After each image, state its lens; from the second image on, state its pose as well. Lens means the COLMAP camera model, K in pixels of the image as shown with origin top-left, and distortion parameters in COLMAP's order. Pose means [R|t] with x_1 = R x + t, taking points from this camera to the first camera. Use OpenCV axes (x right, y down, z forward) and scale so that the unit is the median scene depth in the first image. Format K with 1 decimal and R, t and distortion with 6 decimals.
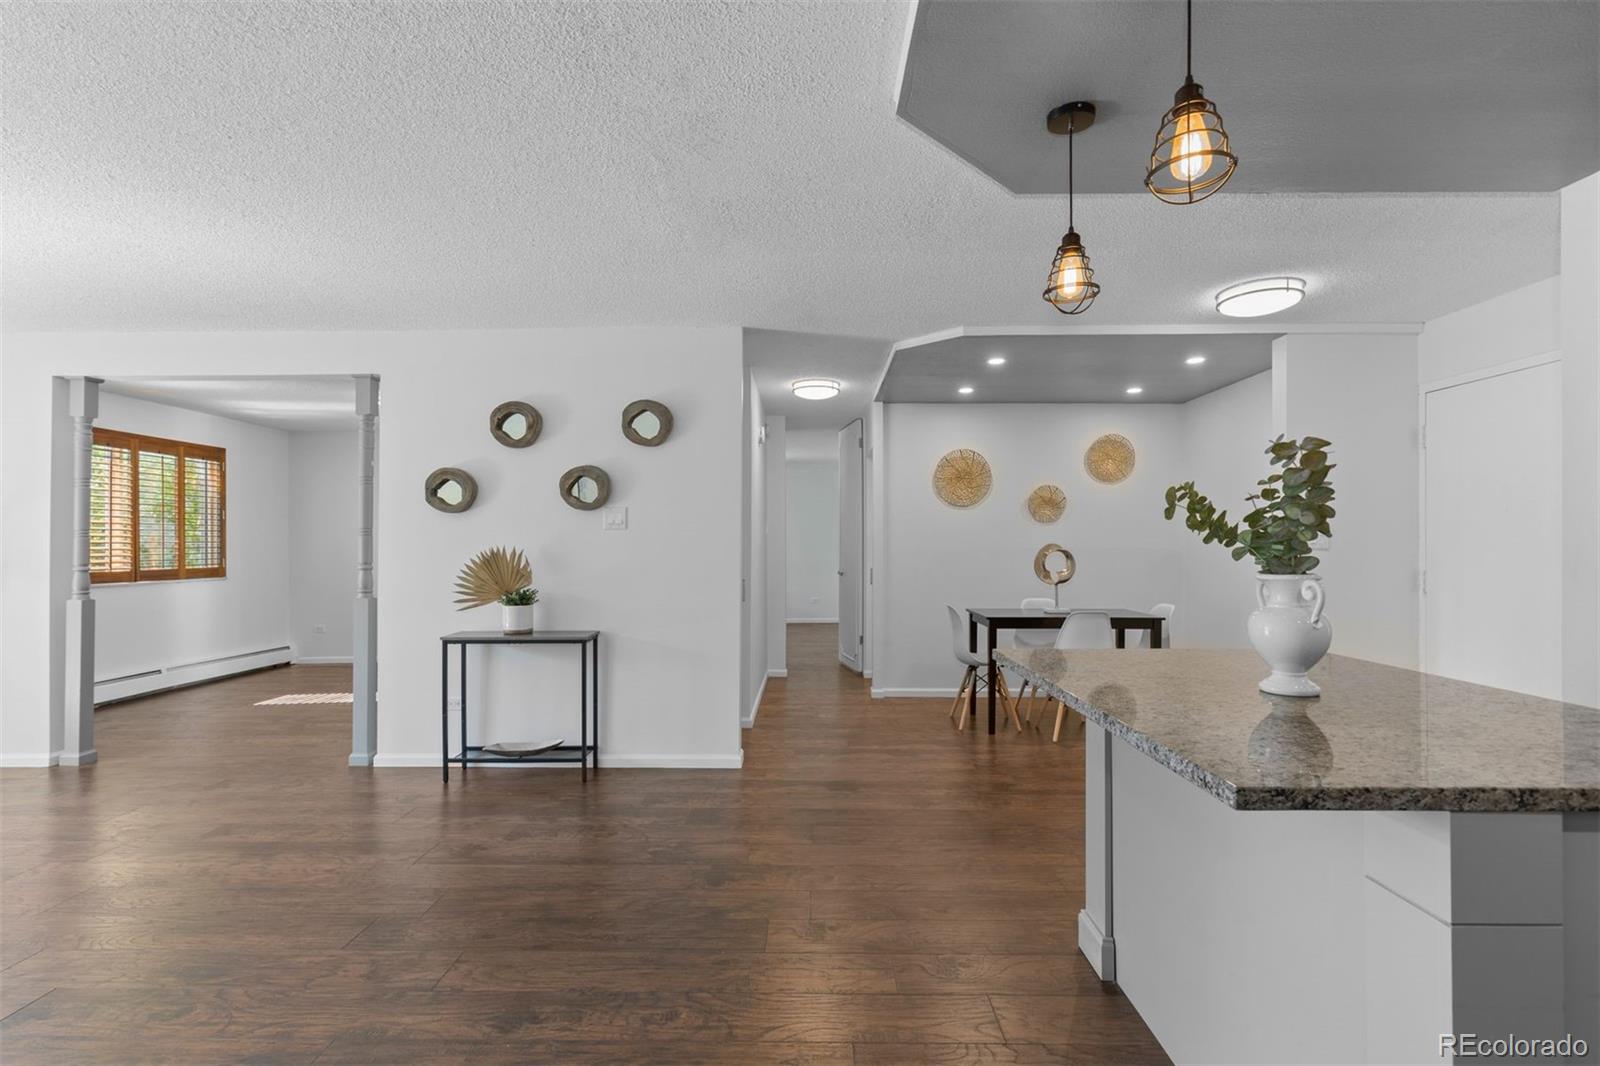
lens RADIAL K [[719.3, 0, 799.9], [0, 719.3, 541.5], [0, 0, 1]] dist [0.006141, -0.002528]
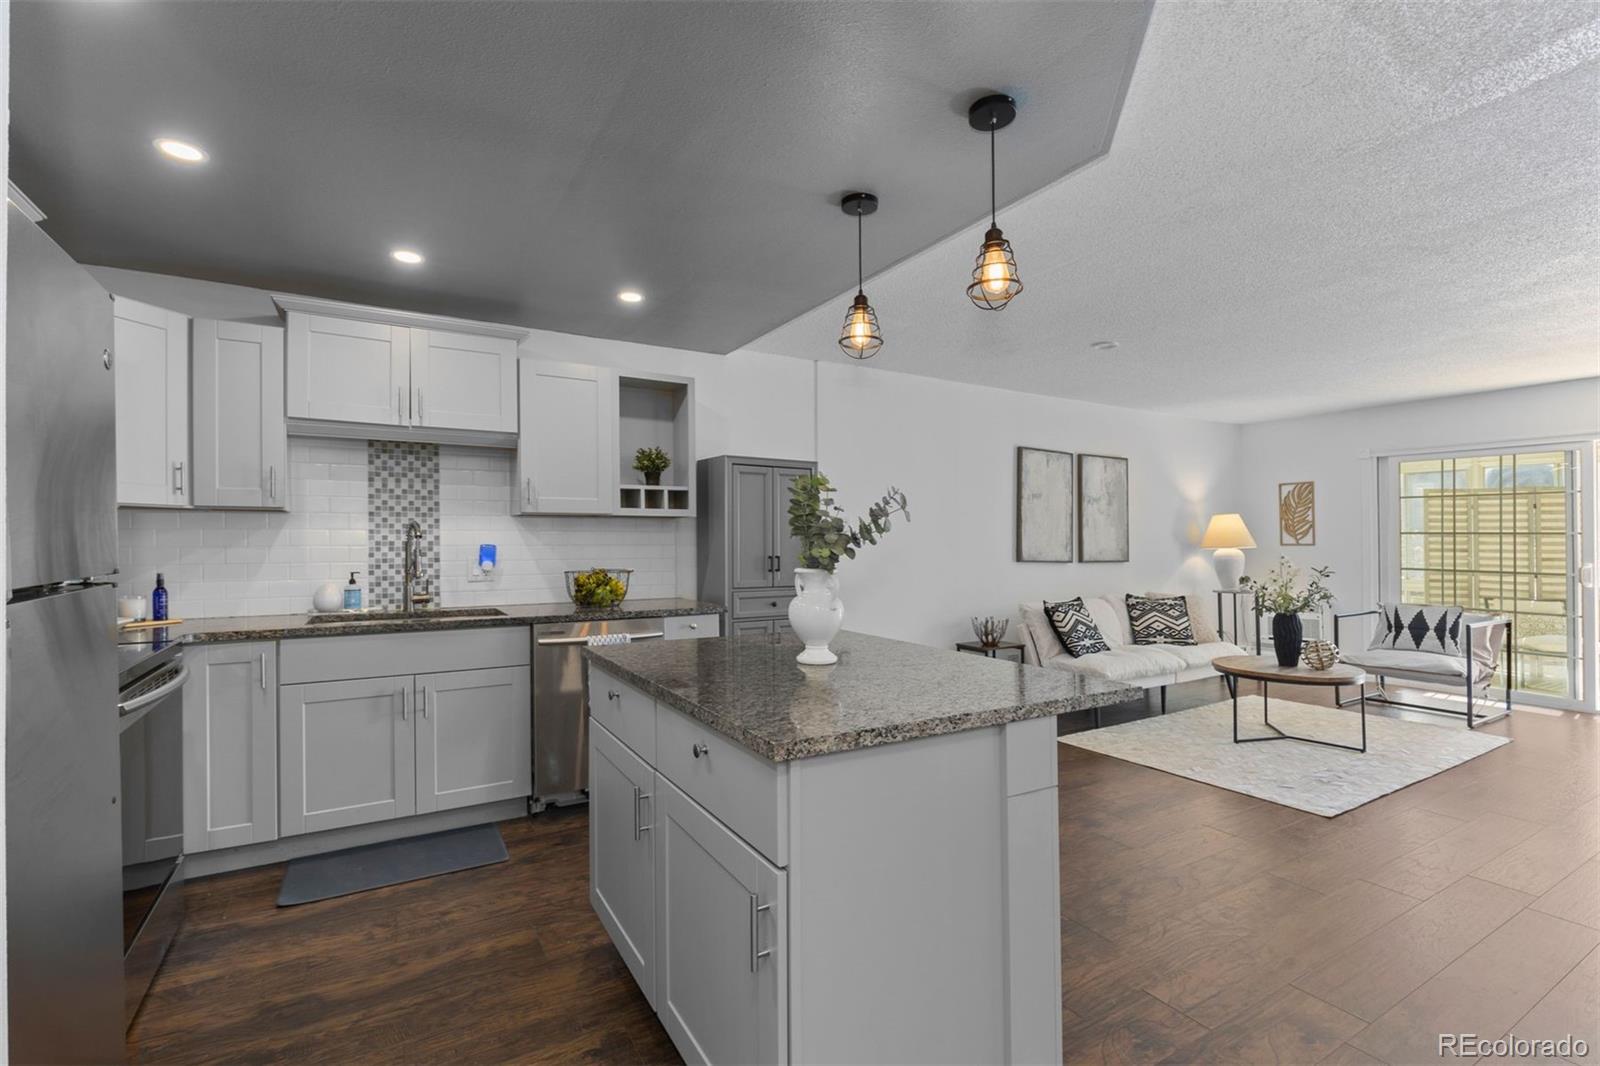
lens RADIAL K [[719.3, 0, 802.1], [0, 719.3, 529.7], [0, 0, 1]] dist [0.006141, -0.002528]
pose [[-0.853186, -0.007569, -0.521552, 0.530975], [0.002783, 0.999814, -0.019062, 0.000301], [0.521600, -0.017715, -0.853006, 0.803317]]
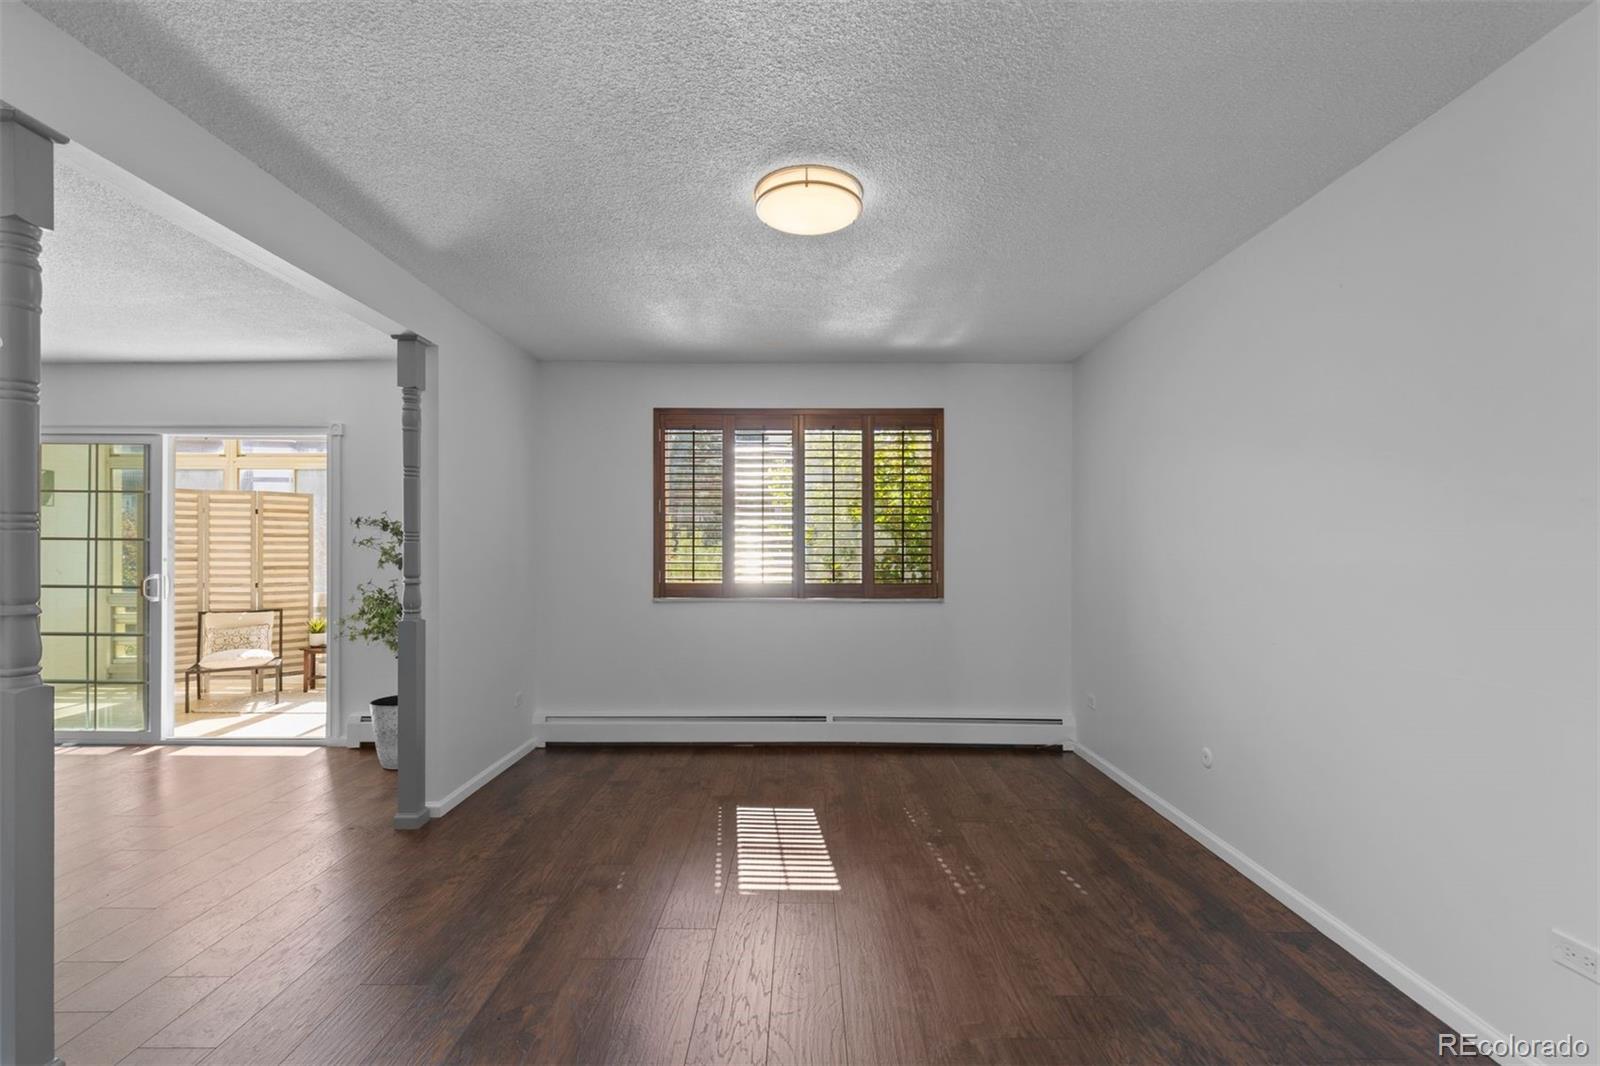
lens RADIAL K [[732.2, 0, 800.3], [0, 732.2, 527.0], [0, 0, 1]] dist [0.001284, -0.000798]
pose [[0.000687, -0.029097, -0.999576, -0.179800], [0.004412, 0.999567, -0.029093, 0.004099], [0.999990, -0.004390, 0.000815, 1.453425]]
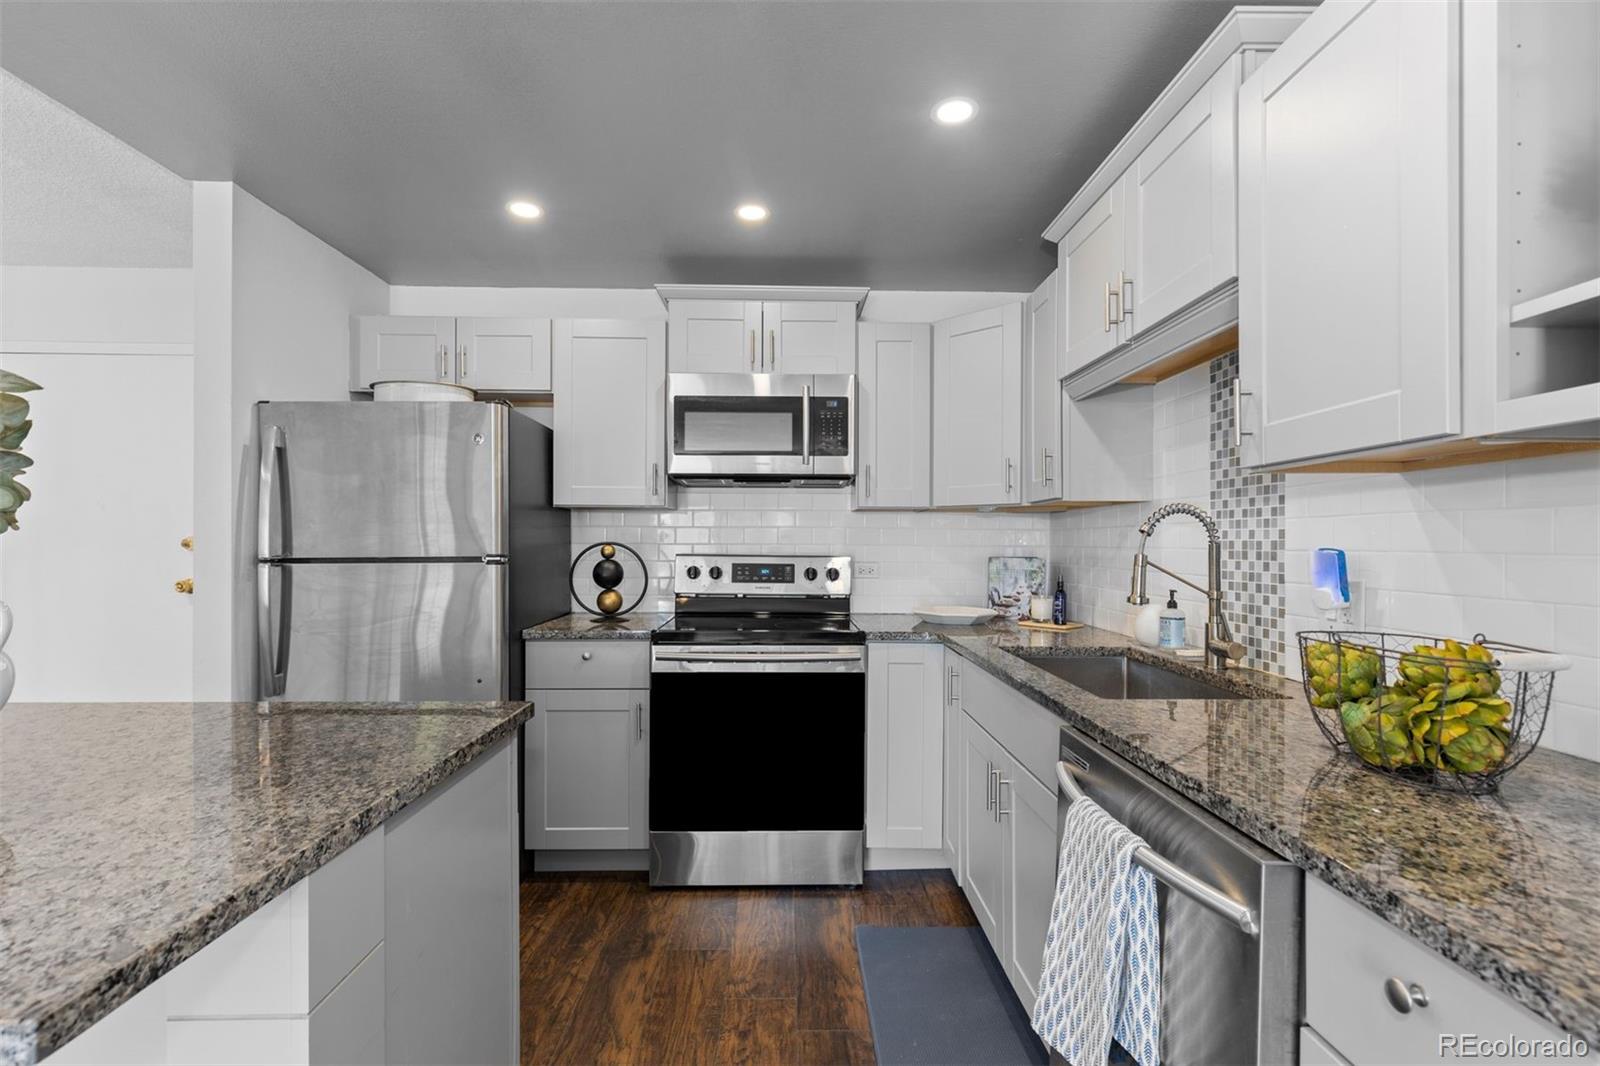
lens RADIAL K [[719.3, 0, 802.0], [0, 719.3, 543.7], [0, 0, 1]] dist [0.006141, -0.002528]
pose [[-0.035309, -0.000734, 0.999376, 0.018674], [-0.007889, 0.999969, 0.000456, 0.000197], [-0.999345, -0.007868, -0.035313, 0.113995]]
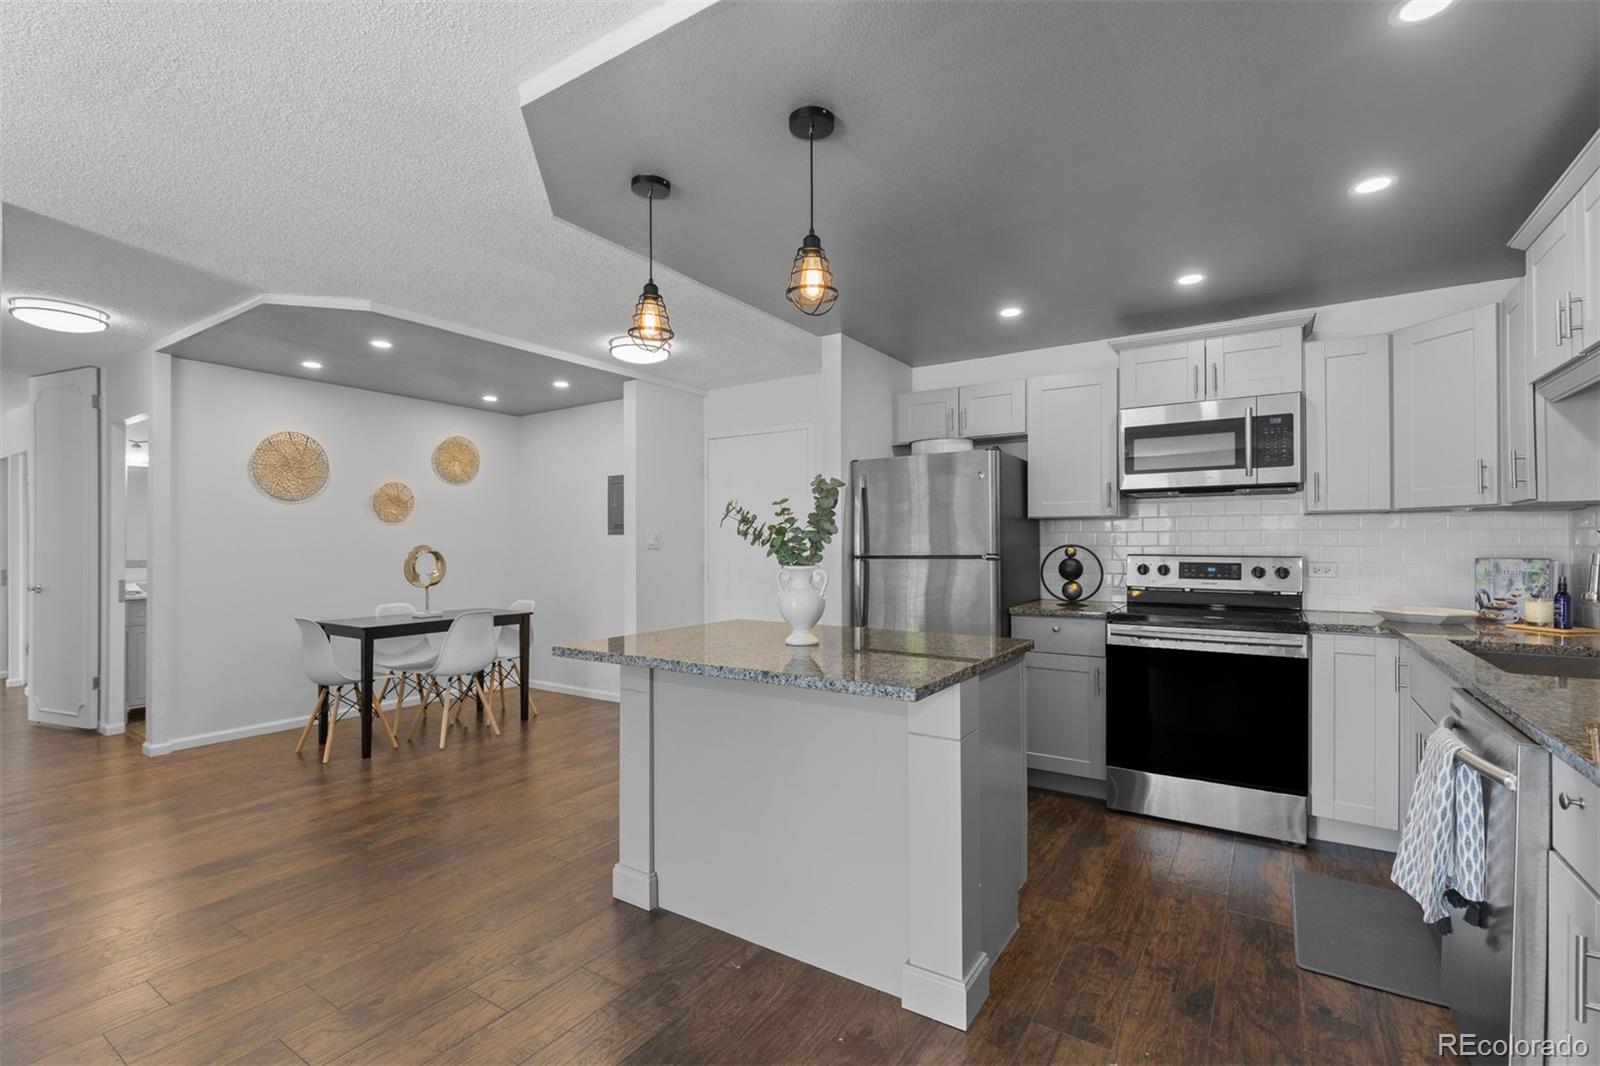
lens RADIAL K [[719.3, 0, 801.7], [0, 719.3, 540.3], [0, 0, 1]] dist [0.006141, -0.002528]
pose [[0.538589, 0.004639, 0.842556, -0.231511], [-0.001958, 0.999989, -0.004254, -0.000479], [-0.842567, 0.000641, 0.538592, 0.072722]]
